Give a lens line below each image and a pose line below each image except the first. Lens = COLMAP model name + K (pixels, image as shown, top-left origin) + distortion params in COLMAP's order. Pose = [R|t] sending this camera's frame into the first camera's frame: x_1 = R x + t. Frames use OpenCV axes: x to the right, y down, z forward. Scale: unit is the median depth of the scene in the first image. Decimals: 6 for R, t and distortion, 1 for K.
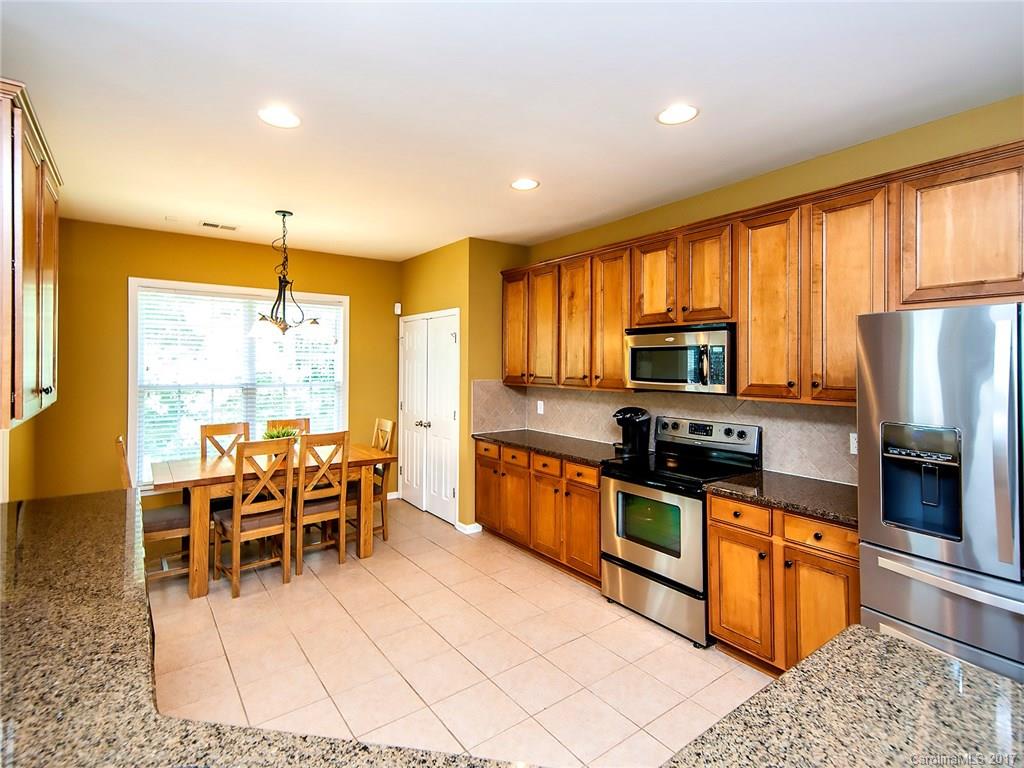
lens RADIAL K [[512.6, 0, 500.8], [0, 512.6, 361.8], [0, 0, 1]] dist [0.022371, -0.000865]
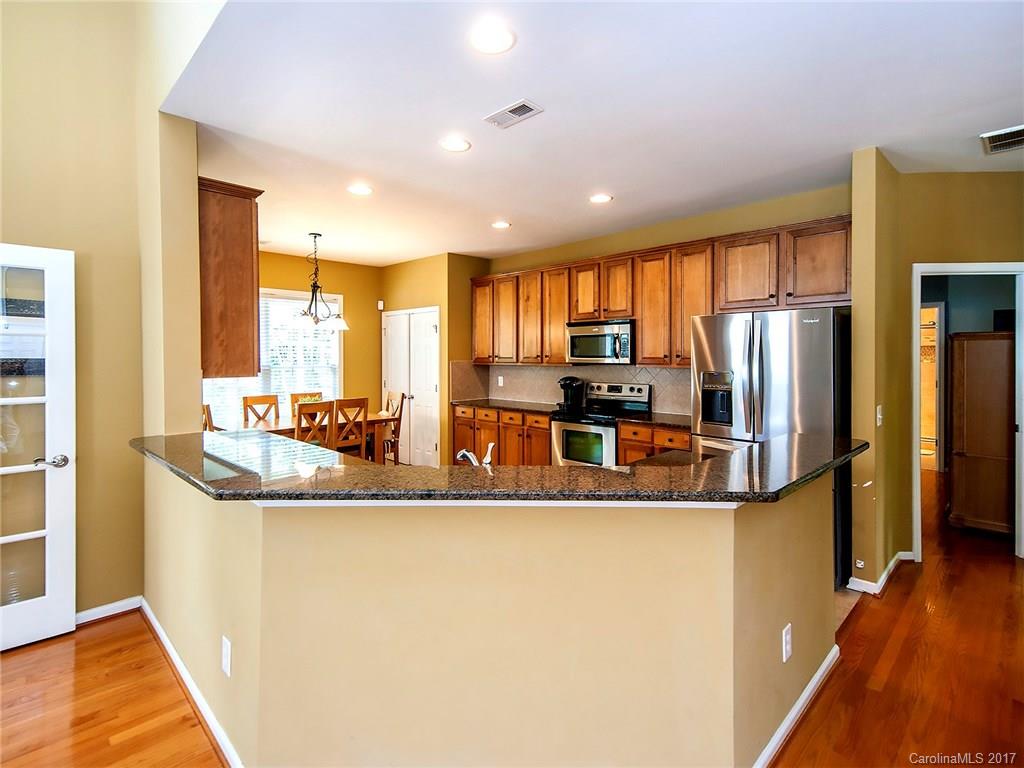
lens RADIAL K [[512.6, 0, 505.3], [0, 512.6, 358.2], [0, 0, 1]] dist [0.022371, -0.000865]
pose [[0.987784, -0.007392, 0.155651, -0.162739], [0.006002, 0.999938, 0.009399, 0.023163], [-0.155711, -0.008351, 0.987767, -0.434933]]
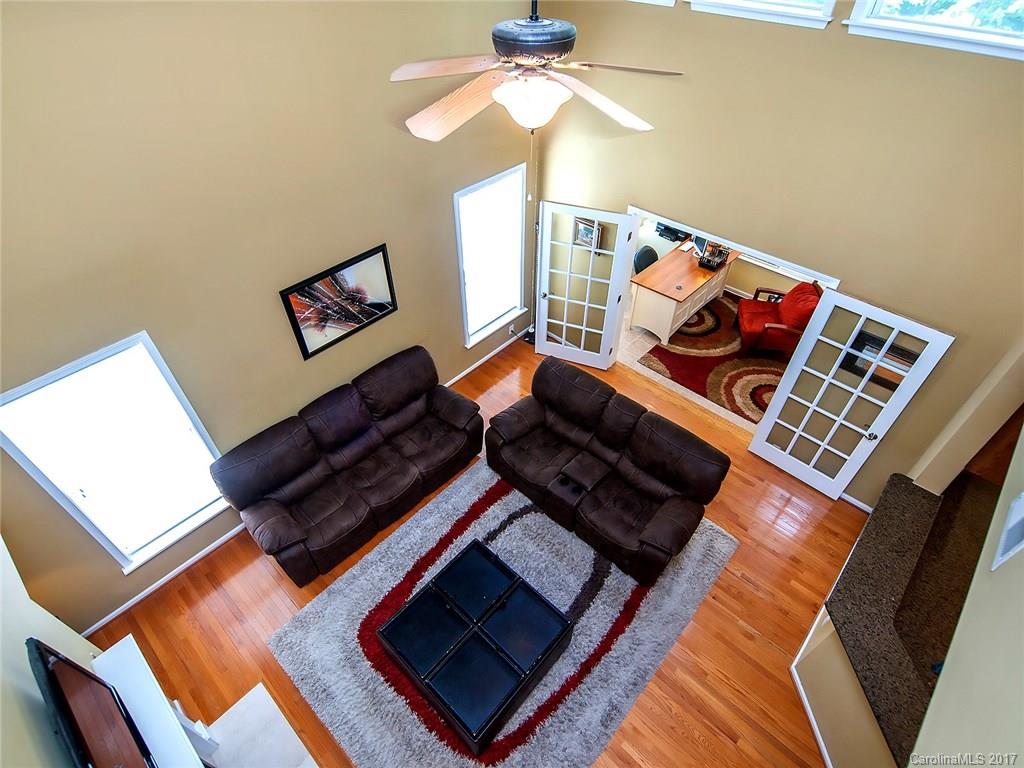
lens RADIAL K [[531.2, 0, 508.5], [0, 531.2, 386.9], [0, 0, 1]] dist [0.021359, -0.000100]
pose [[0.200264, 0.674455, -0.710637, -0.033906], [0.012452, 0.723520, 0.690191, -0.793746], [0.979663, -0.147069, 0.136497, -0.588581]]
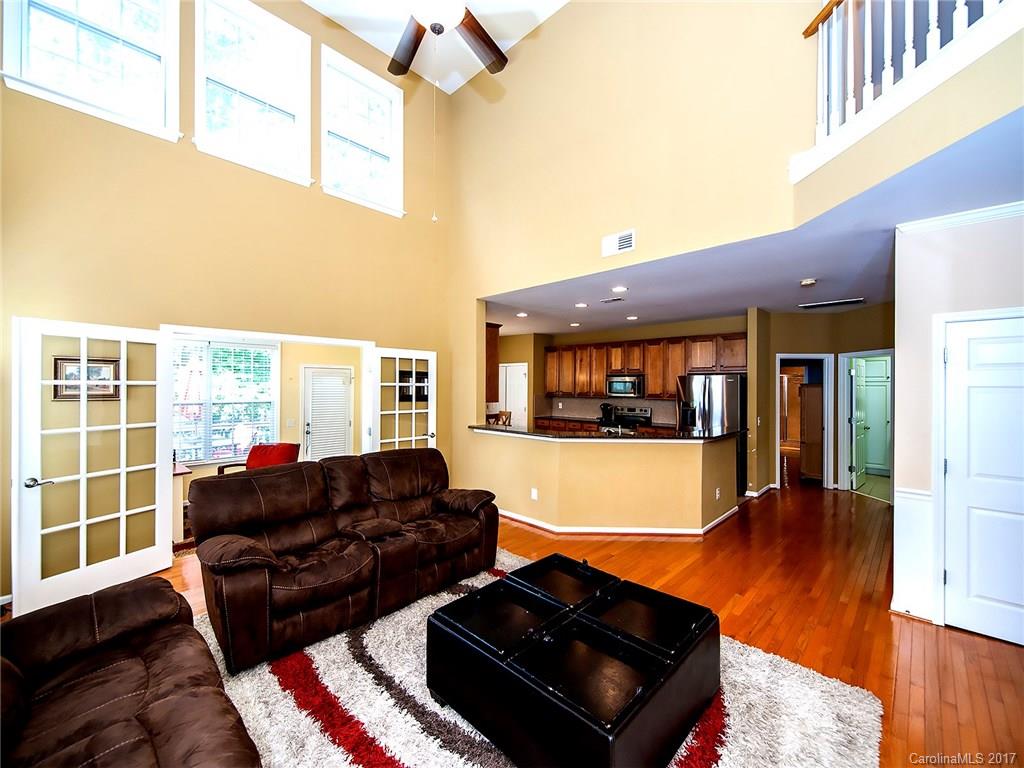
lens RADIAL K [[419.8, 0, 505.6], [0, 419.8, 380.6], [0, 0, 1]] dist [0.008411, -0.002573]
pose [[0.984730, 0.004686, 0.174026, -0.687886], [-0.003518, 0.999969, -0.007018, -0.013915], [-0.174054, 0.006299, 0.984716, -1.148255]]
